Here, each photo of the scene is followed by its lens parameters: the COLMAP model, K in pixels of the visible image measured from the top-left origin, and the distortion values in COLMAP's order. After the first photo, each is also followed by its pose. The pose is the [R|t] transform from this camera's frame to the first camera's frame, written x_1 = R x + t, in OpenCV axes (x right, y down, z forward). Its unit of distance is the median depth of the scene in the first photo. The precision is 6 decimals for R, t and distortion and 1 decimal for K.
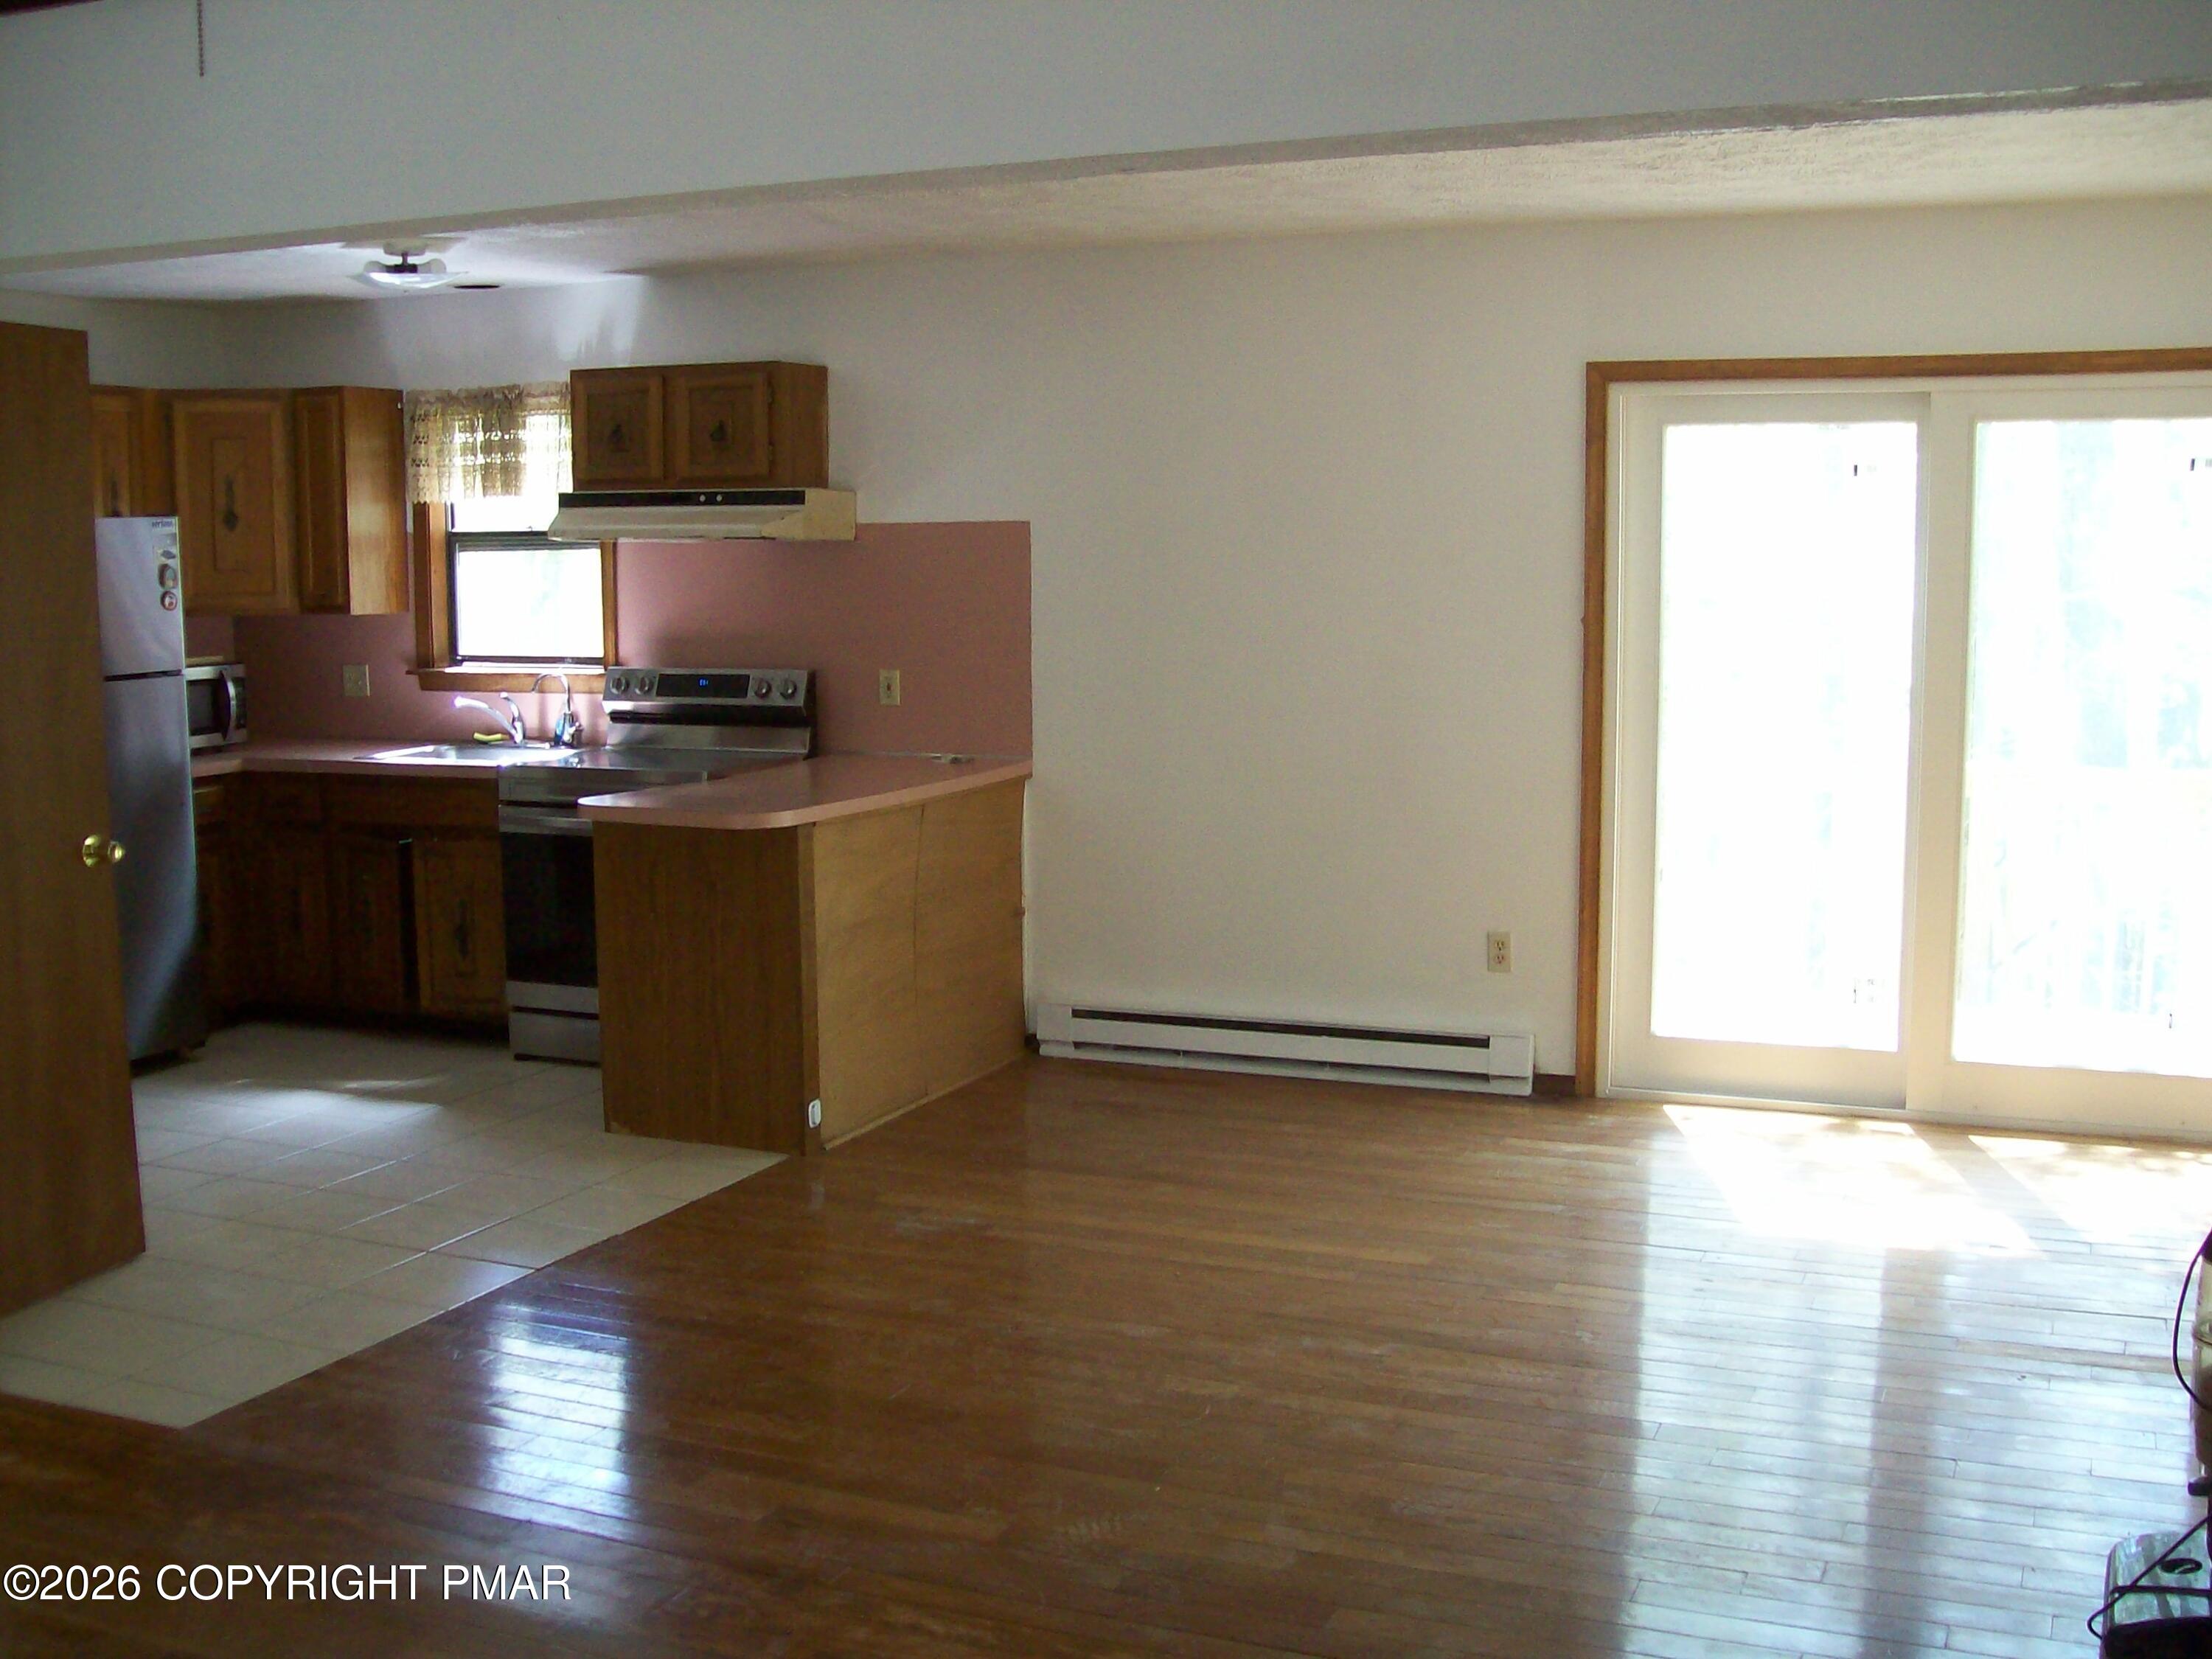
lens RADIAL K [[2359.5, 0, 1106.2], [0, 2359.5, 874.7], [0, 0, 1]] dist [-0.177090, 0.139550]
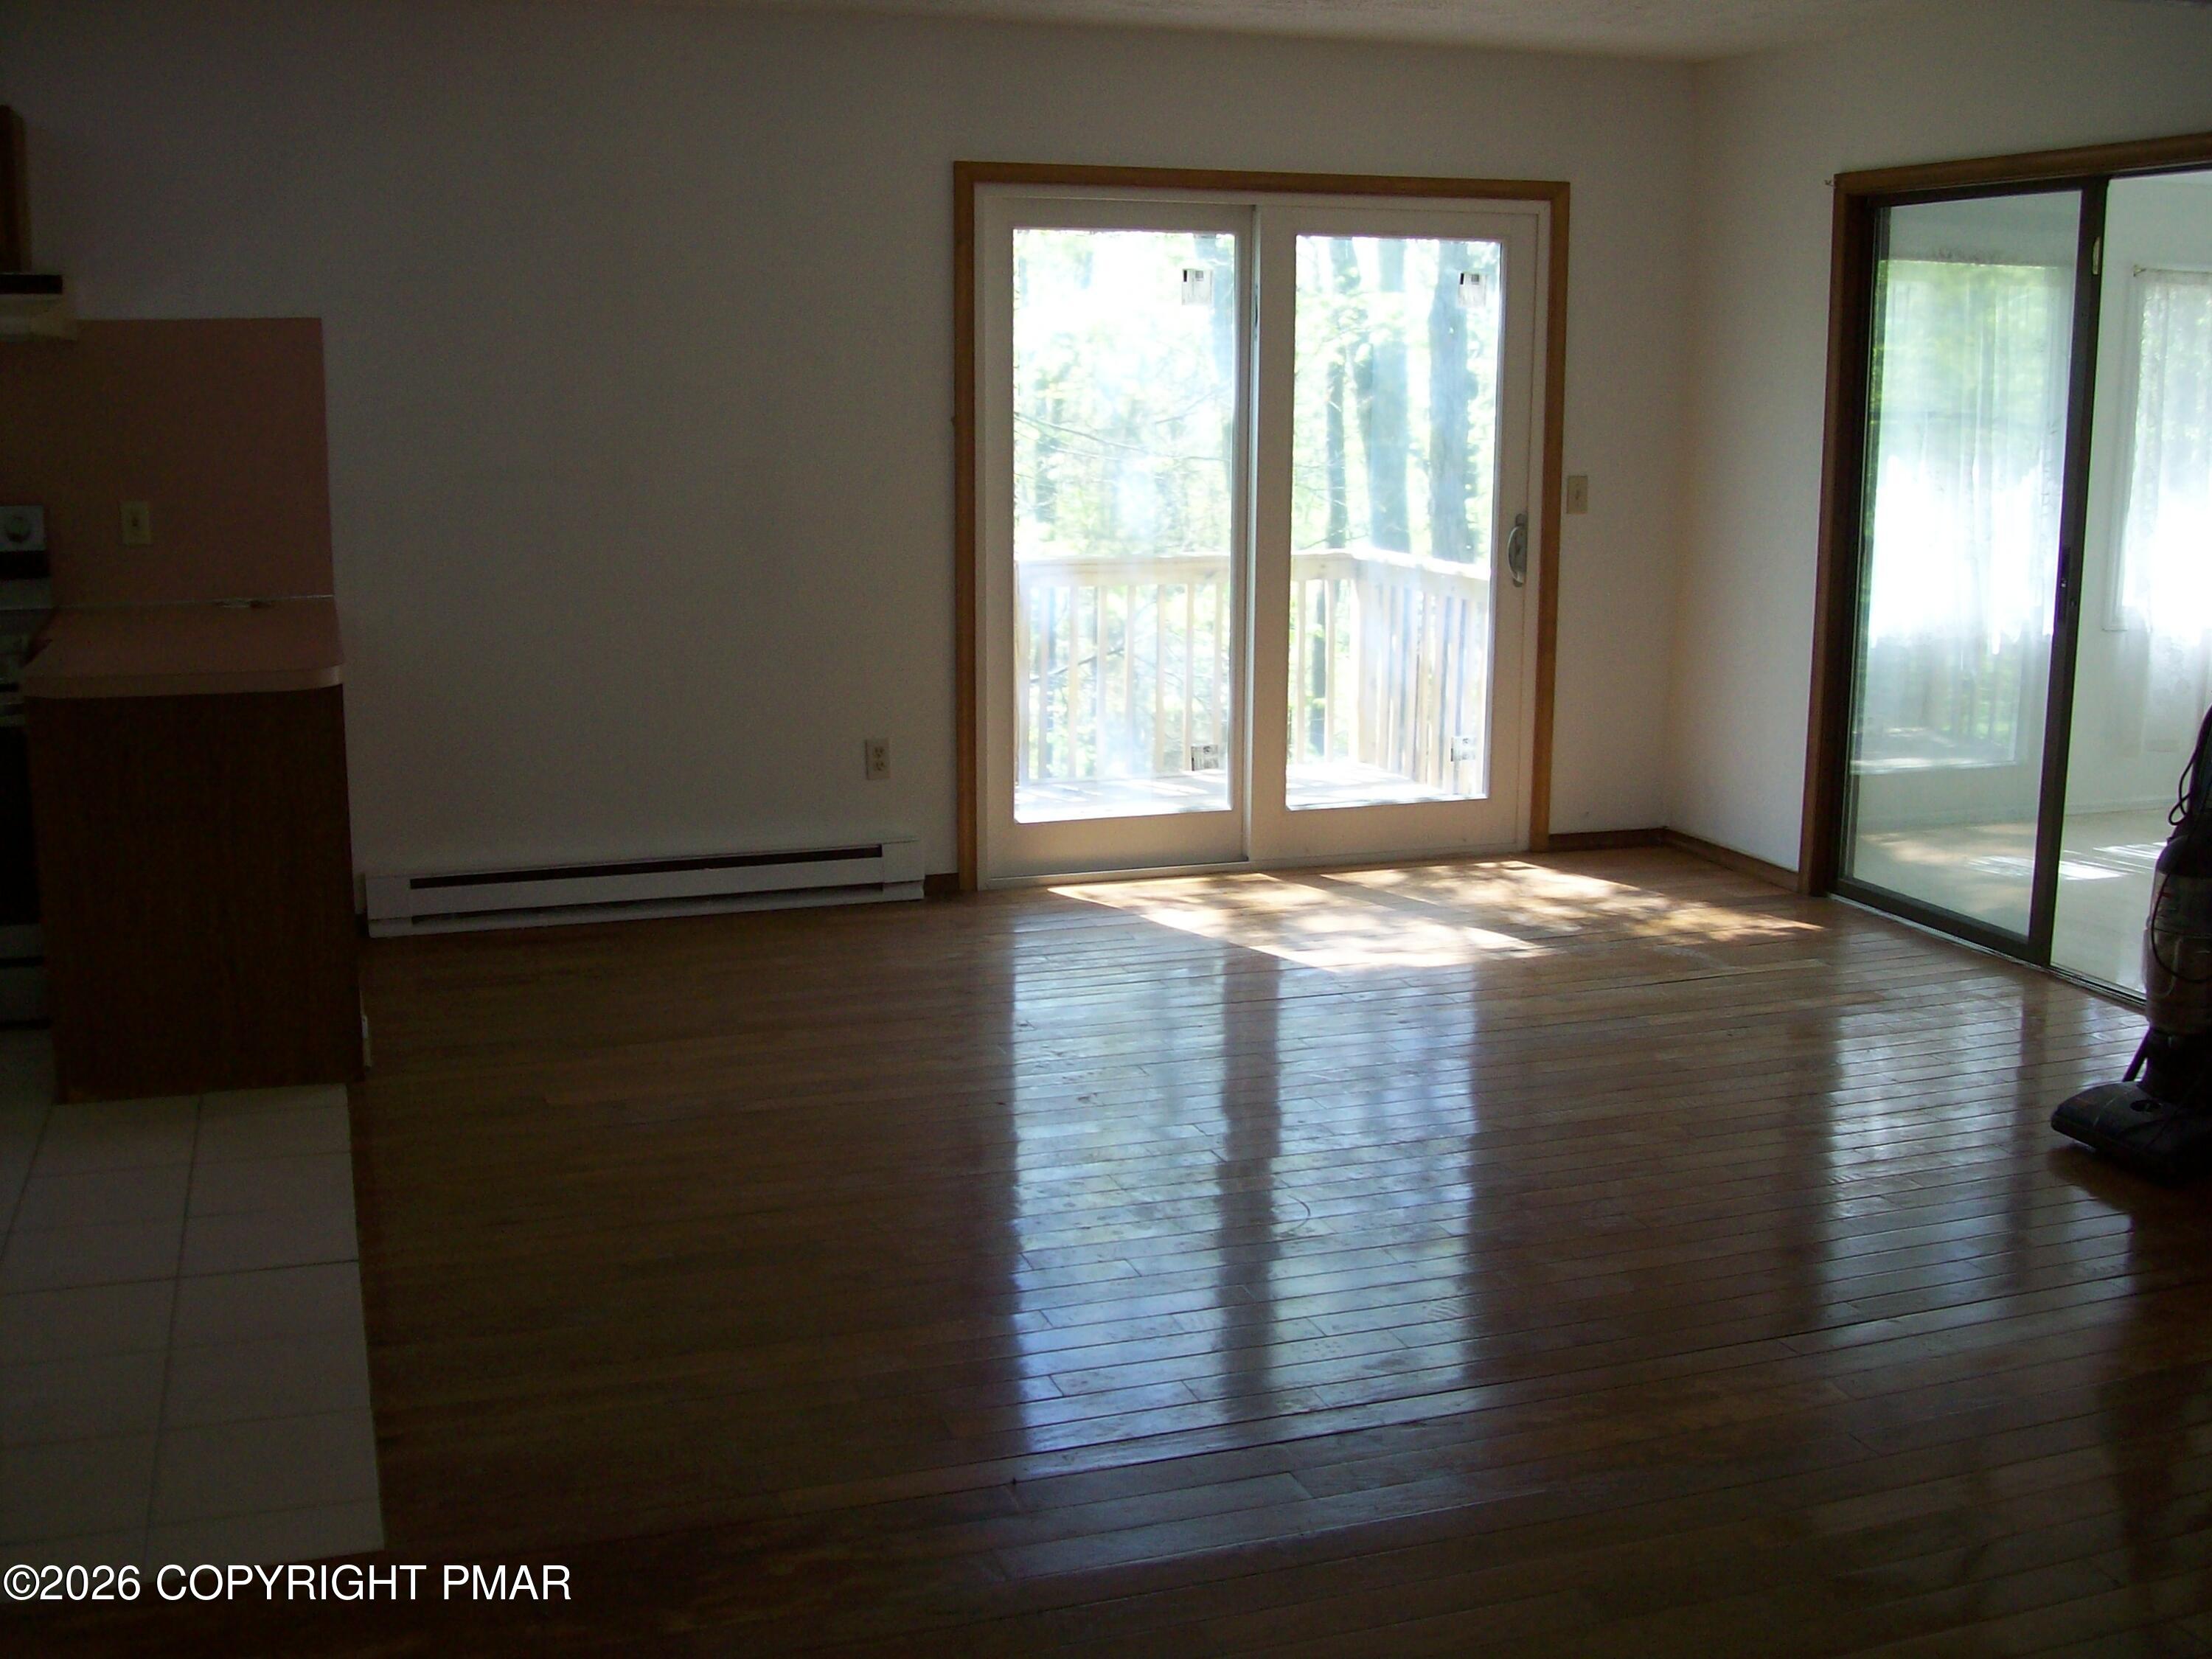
lens RADIAL K [[2359.5, 0, 1106.2], [0, 2359.5, 874.7], [0, 0, 1]] dist [-0.177090, 0.139550]
pose [[0.735242, -0.132127, 0.664802, -0.375896], [0.083873, 0.991013, 0.104201, -0.012352], [-0.672596, -0.020854, 0.739716, 0.175623]]
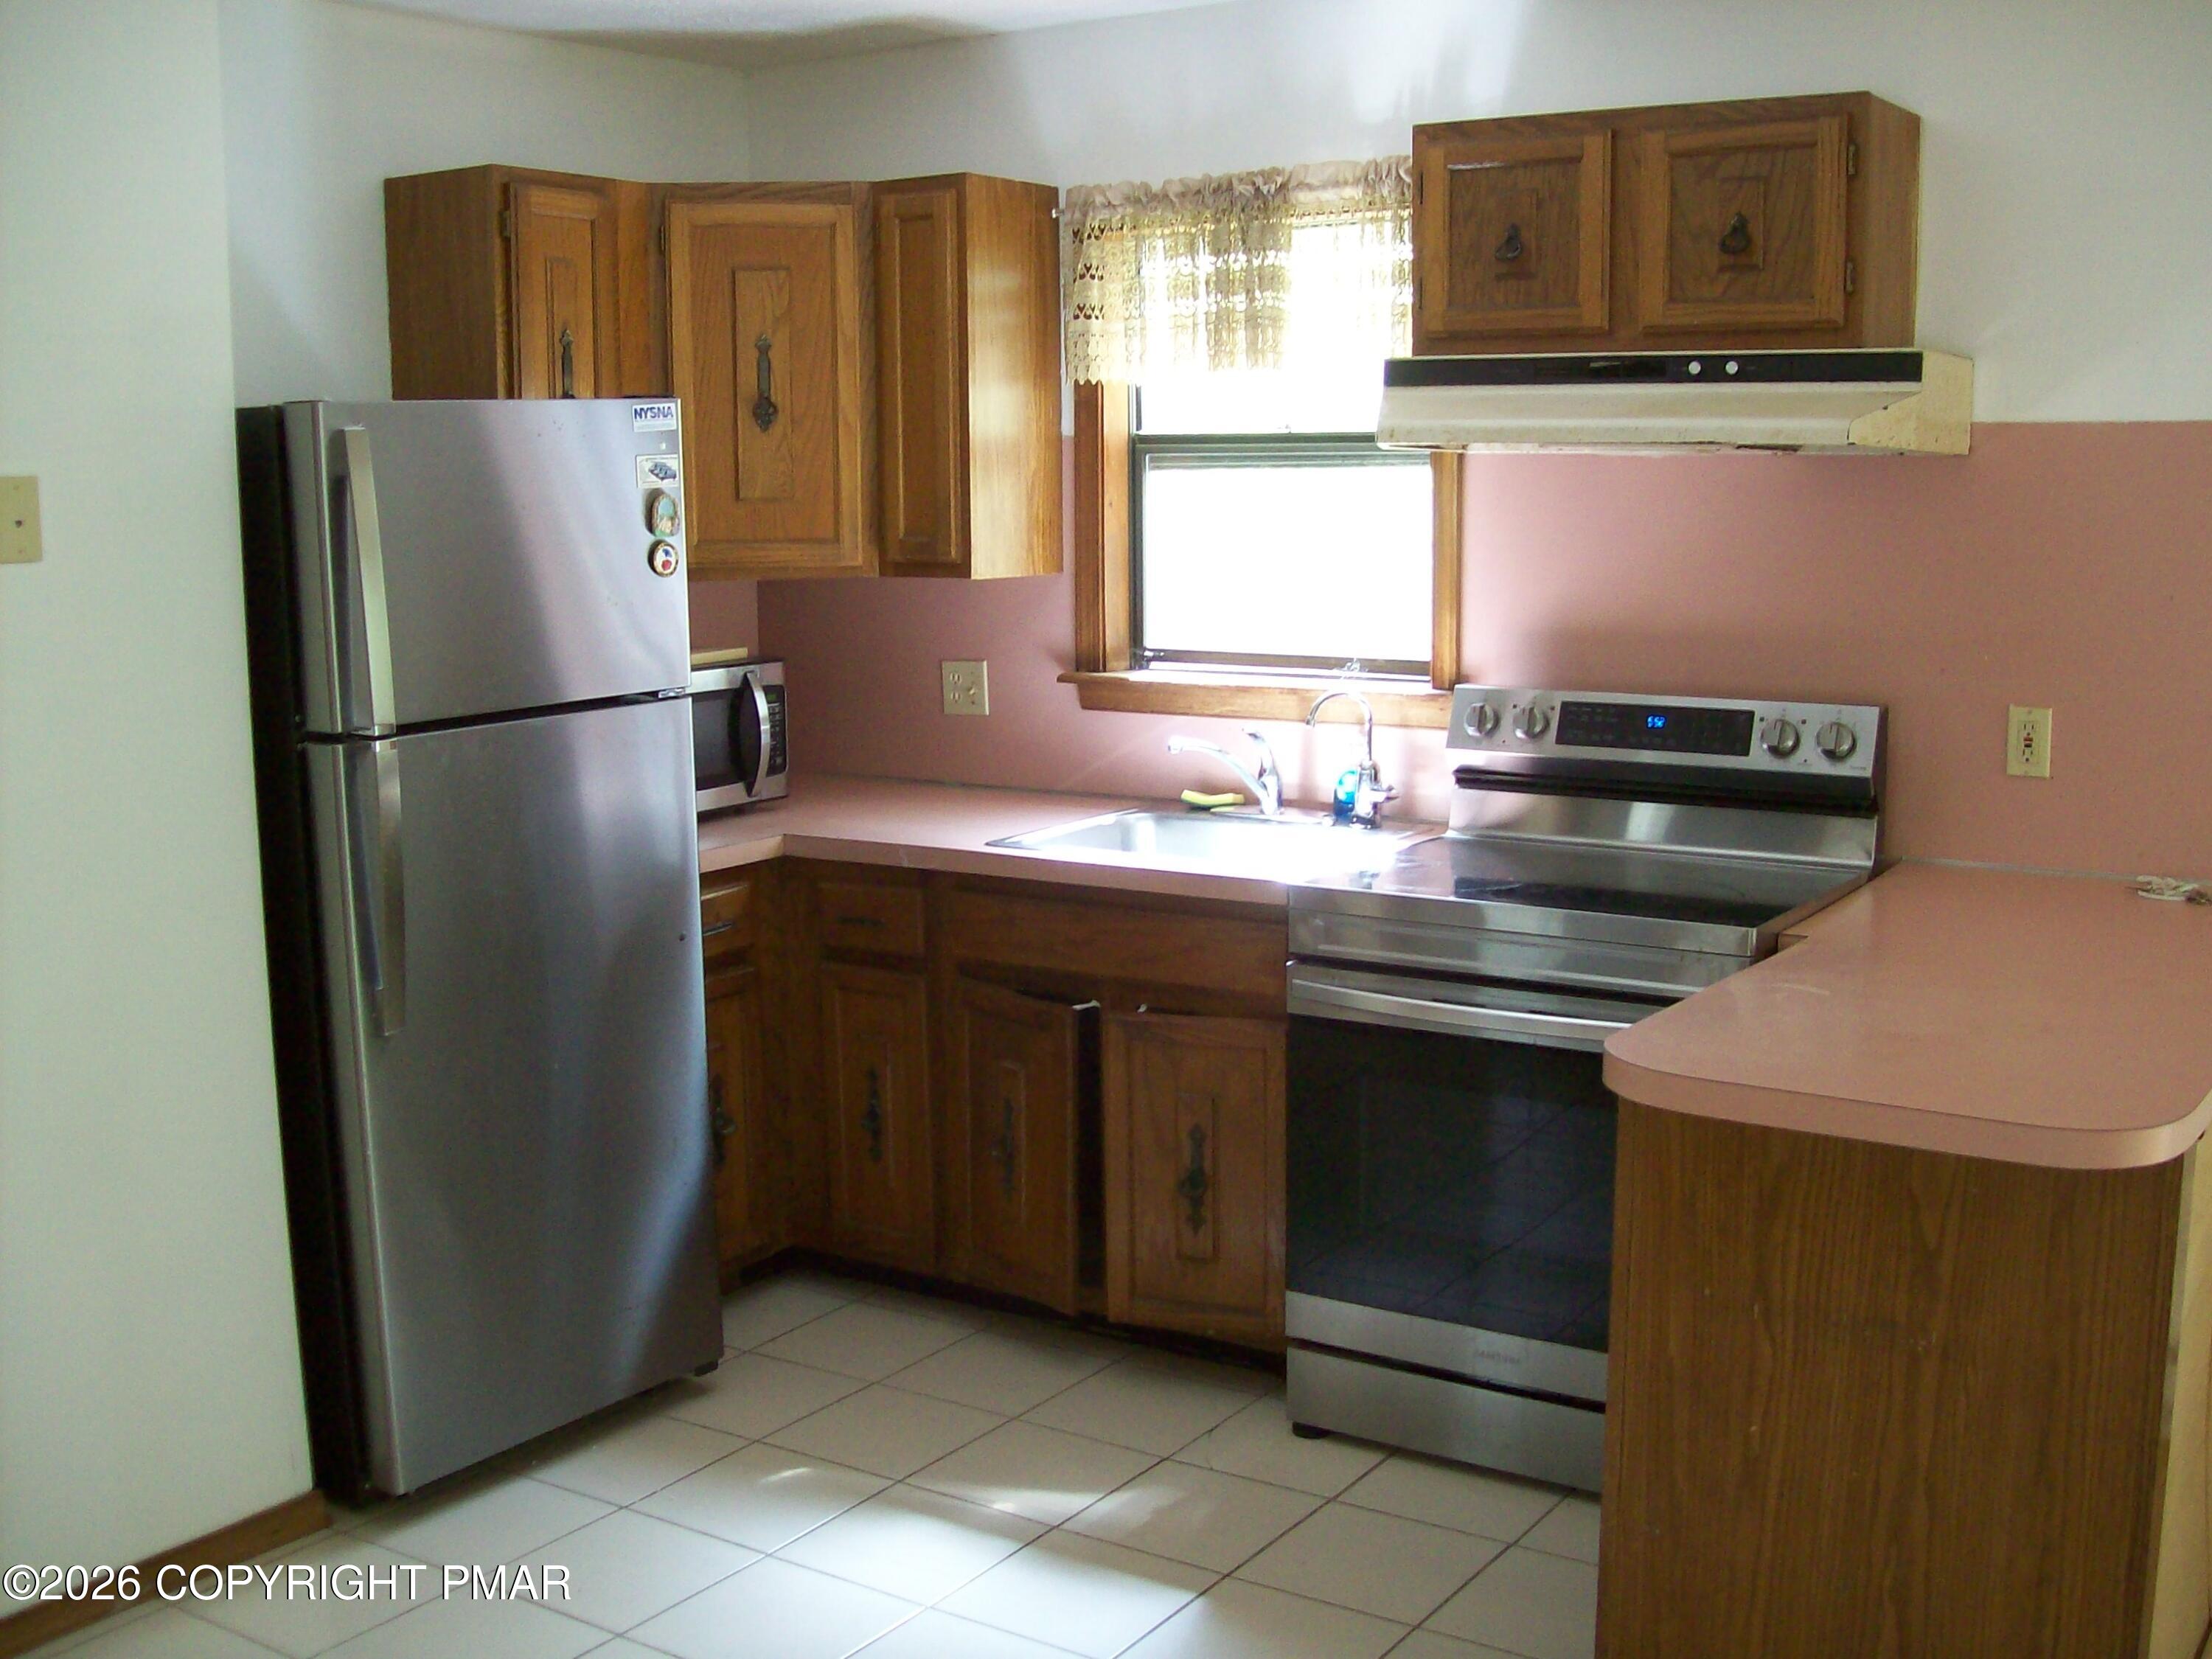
lens RADIAL K [[2359.5, 0, 1106.2], [0, 2359.5, 874.7], [0, 0, 1]] dist [-0.177090, 0.139550]
pose [[0.982896, 0.024947, -0.182464, -0.191983], [-0.019416, 0.999298, 0.032039, -0.060680], [0.183135, -0.027948, 0.982690, 0.449457]]
